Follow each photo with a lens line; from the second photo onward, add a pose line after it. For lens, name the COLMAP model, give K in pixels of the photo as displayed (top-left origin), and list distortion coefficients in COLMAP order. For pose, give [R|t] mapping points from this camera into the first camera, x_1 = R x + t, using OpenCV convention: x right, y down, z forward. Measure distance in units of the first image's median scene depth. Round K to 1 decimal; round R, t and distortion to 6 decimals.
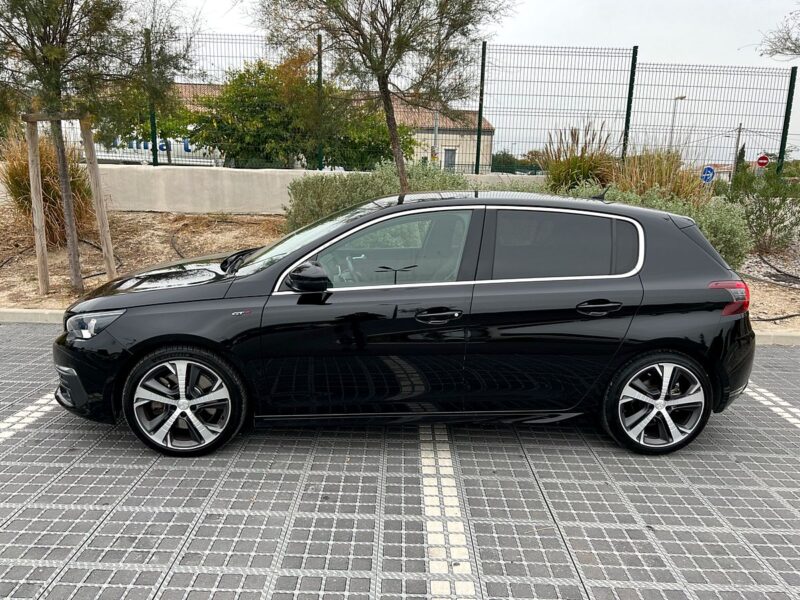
lens RADIAL K [[596.7, 0, 396.6], [0, 596.7, 298.7], [0, 0, 1]] dist [0.043722, -0.055061]
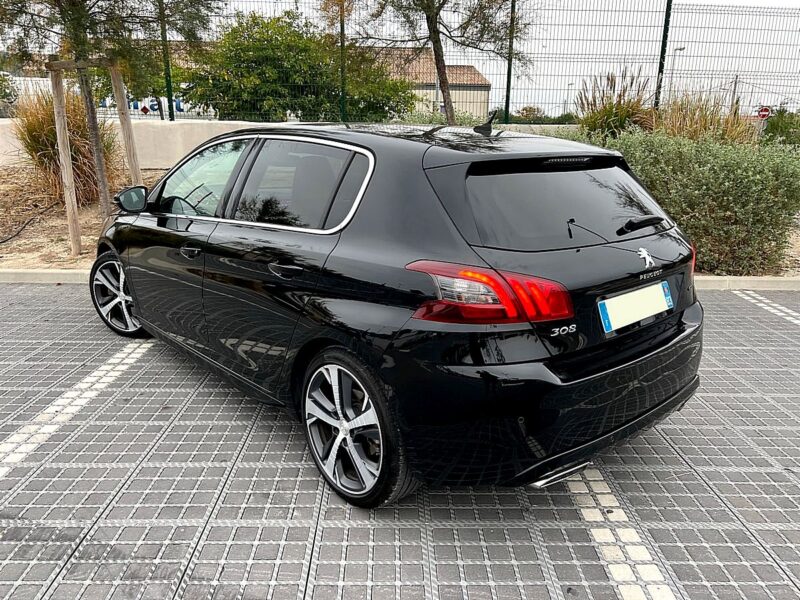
lens RADIAL K [[599.2, 0, 400.7], [0, 599.2, 301.8], [0, 0, 1]] dist [0.019861, -0.007571]
pose [[0.999553, -0.021330, 0.020942, -0.095721], [0.019875, 0.997530, 0.067366, 0.013788], [-0.022327, -0.066919, 0.997509, 0.026679]]
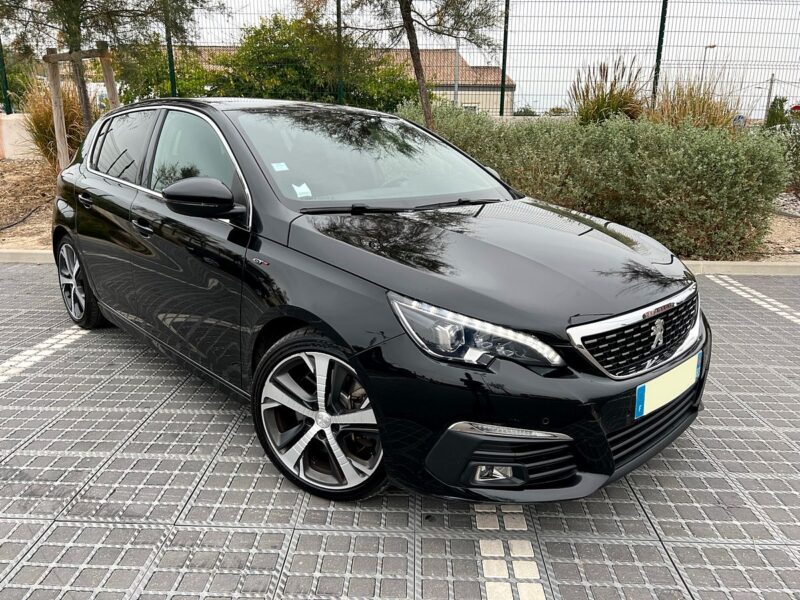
lens RADIAL K [[596.6, 0, 396.8], [0, 596.6, 302.1], [0, 0, 1]] dist [0.035564, -0.035297]
pose [[0.999371, -0.011922, -0.033413, -0.010389], [0.013994, 0.997948, 0.062479, 0.046213], [0.032599, -0.062907, 0.997487, 0.003724]]
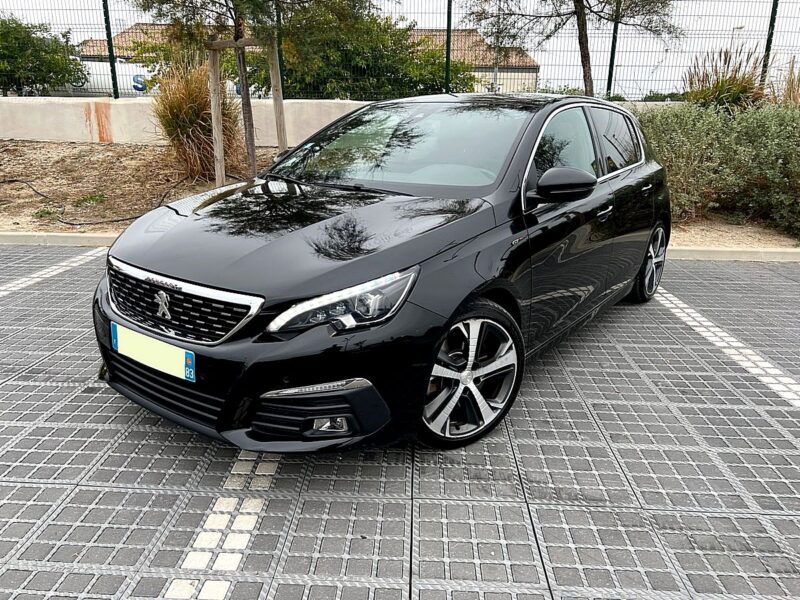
lens RADIAL K [[598.0, 0, 400.0], [0, 598.0, 300.0], [0, 0, 1]] dist [0.038849, -0.037690]
pose [[0.999387, -0.007132, -0.034278, -0.263717], [0.010103, 0.996131, 0.087299, 0.035925], [0.033522, -0.087592, 0.995592, -0.017914]]
